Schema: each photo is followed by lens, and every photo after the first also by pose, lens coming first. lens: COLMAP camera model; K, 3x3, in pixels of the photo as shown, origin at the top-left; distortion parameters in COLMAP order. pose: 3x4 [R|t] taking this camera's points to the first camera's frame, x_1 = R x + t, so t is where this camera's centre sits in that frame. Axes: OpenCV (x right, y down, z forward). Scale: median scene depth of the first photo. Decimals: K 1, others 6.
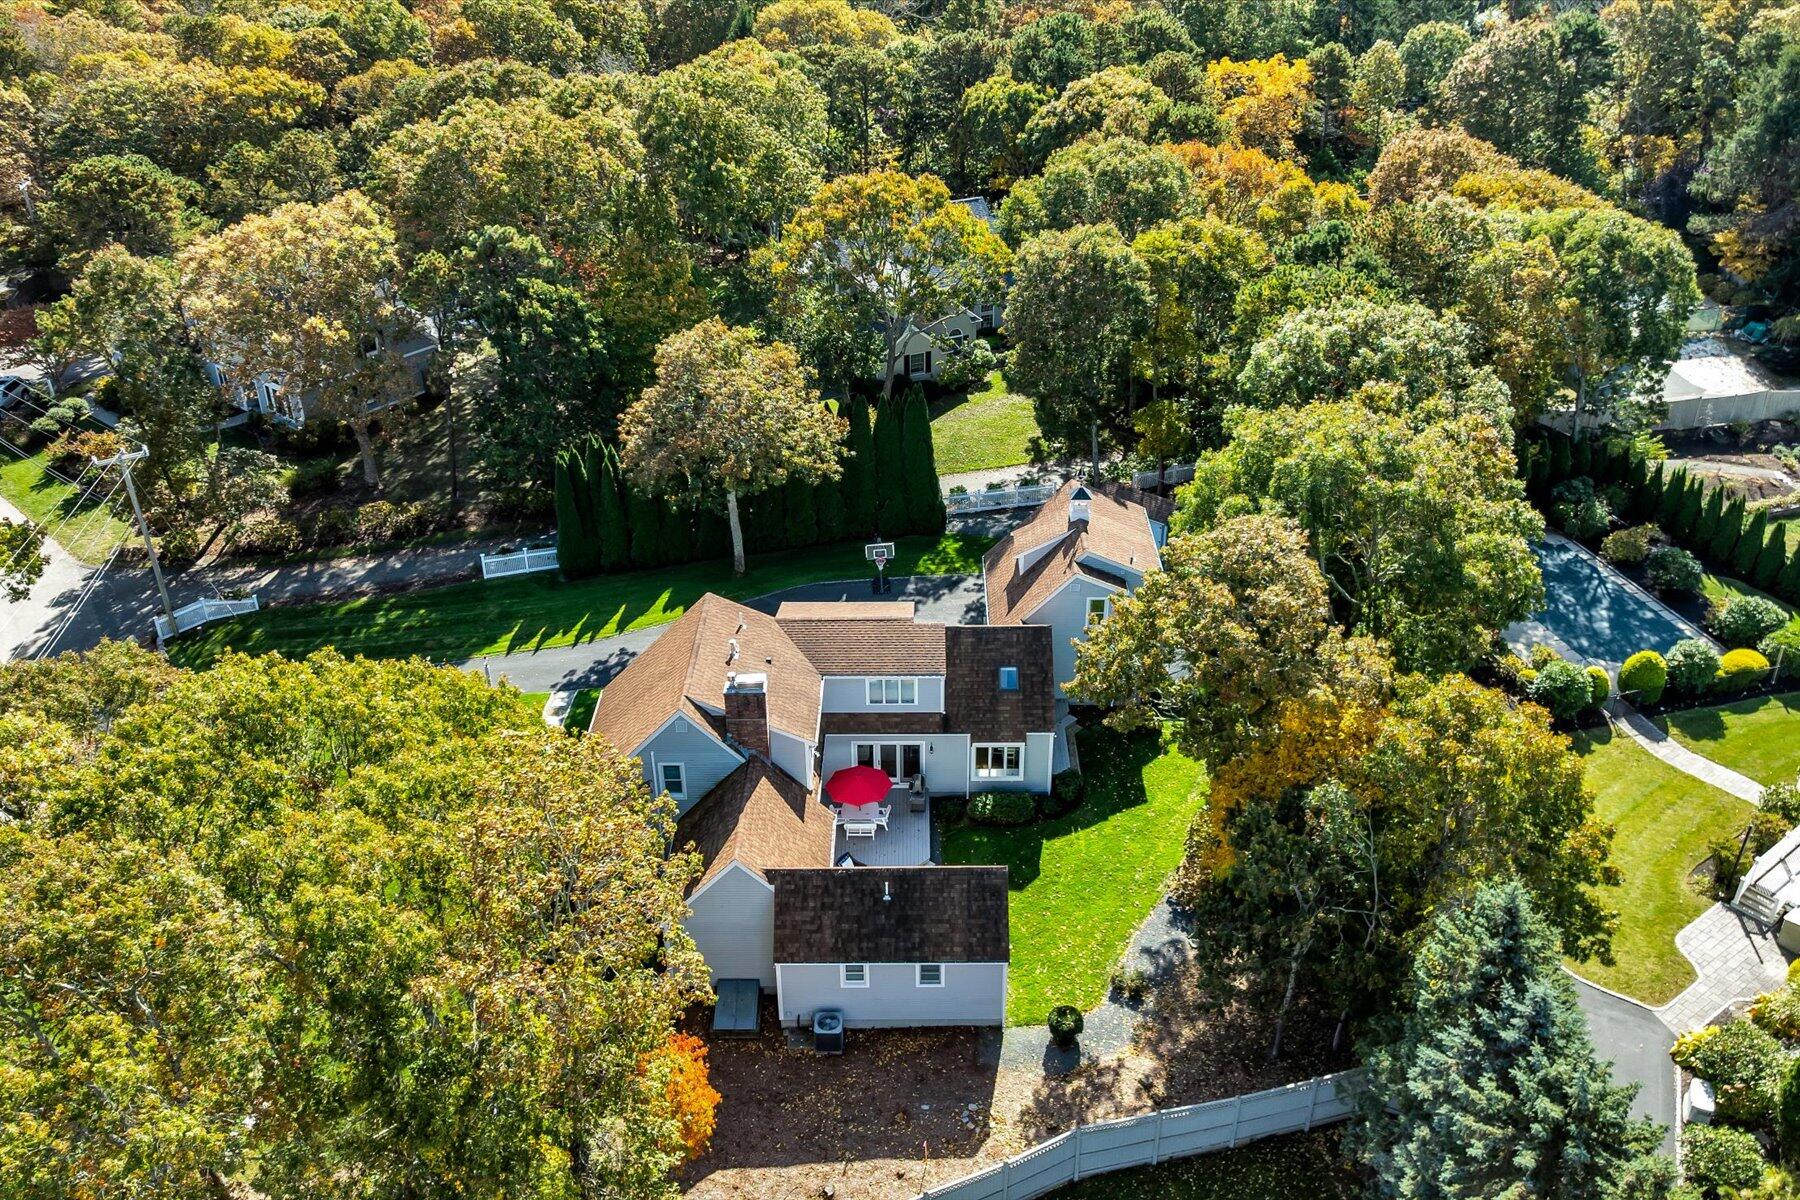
lens RADIAL K [[1473.2, 0, 894.3], [0, 1473.2, 599.1], [0, 0, 1]] dist [-0.044446, 0.030142]
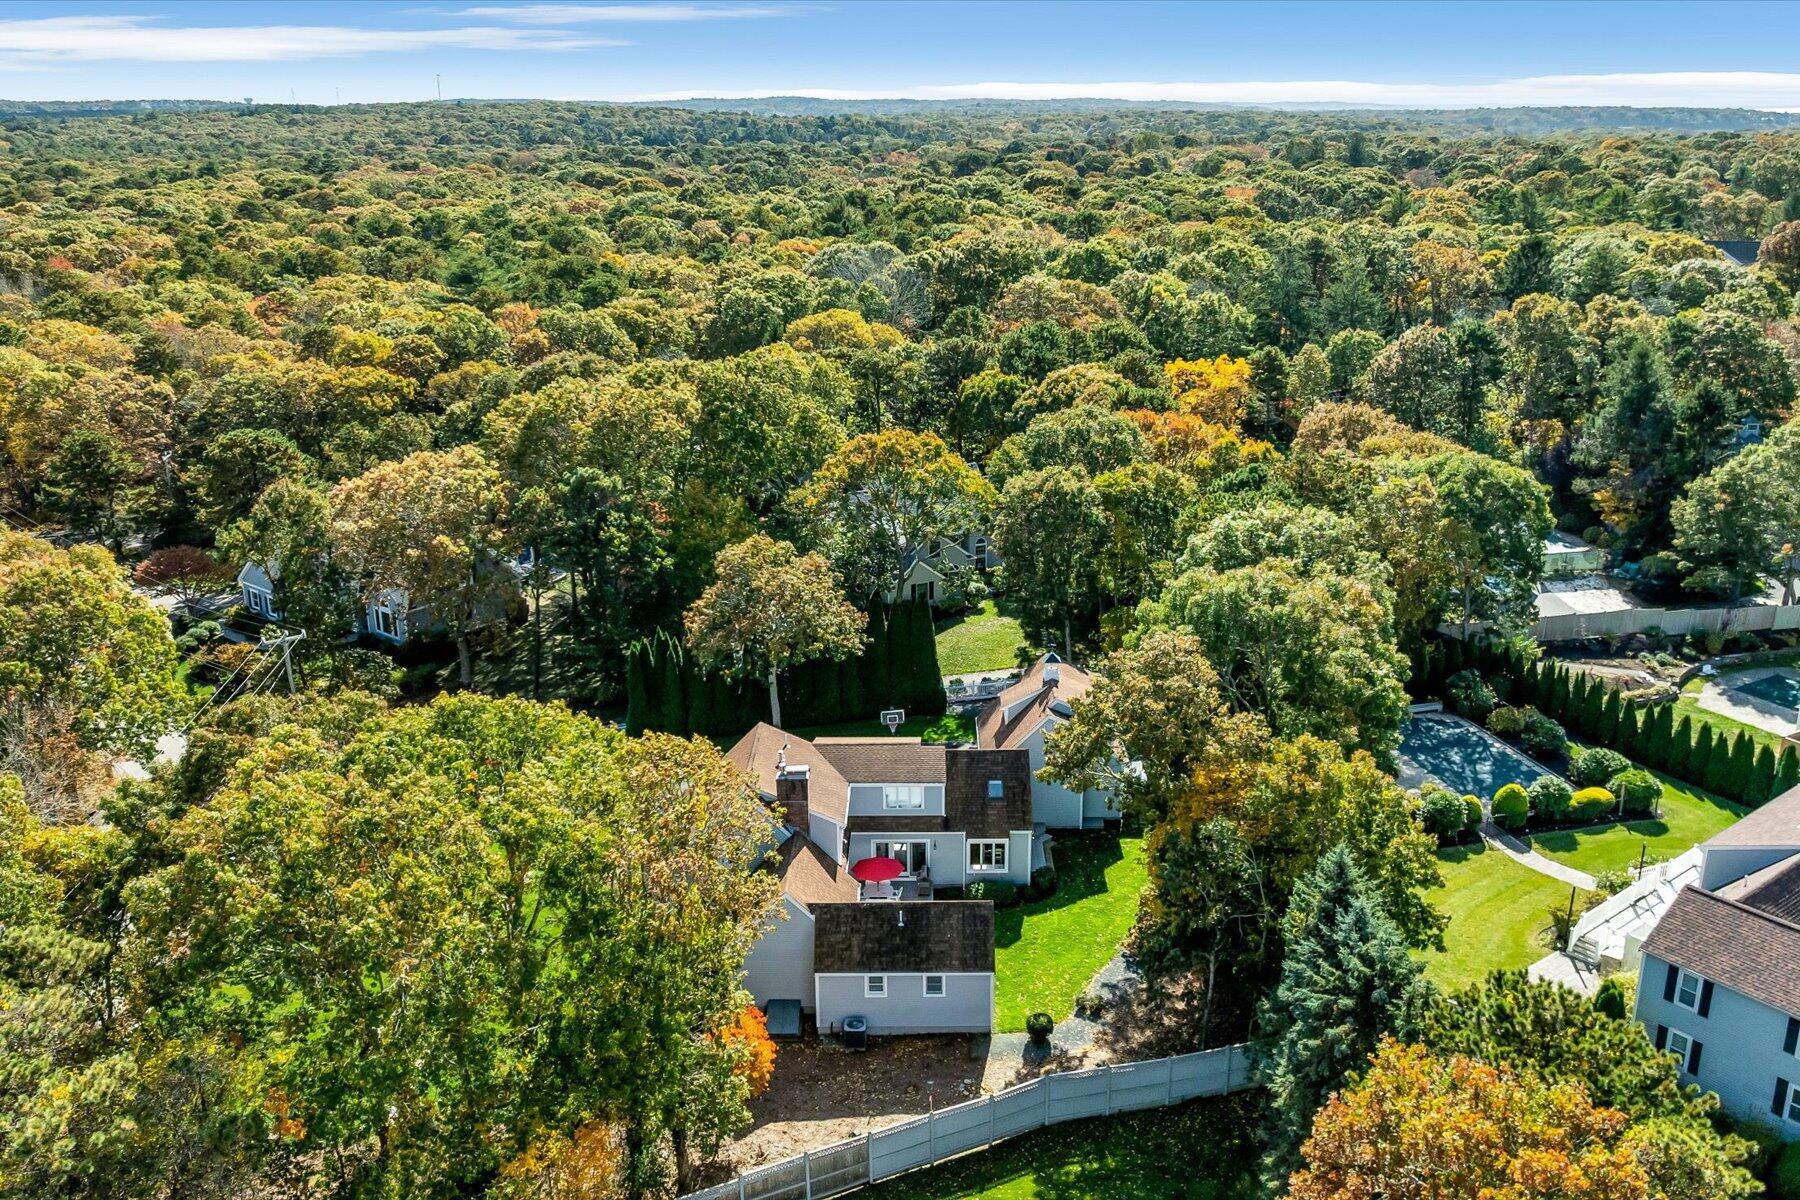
lens RADIAL K [[1473.2, 0, 907.8], [0, 1473.2, 597.7], [0, 0, 1]] dist [-0.044446, 0.030142]
pose [[0.999984, -0.001248, 0.005520, -0.003494], [0.002390, 0.977268, -0.211994, 0.119988], [-0.005130, 0.212004, 0.977255, -0.207114]]
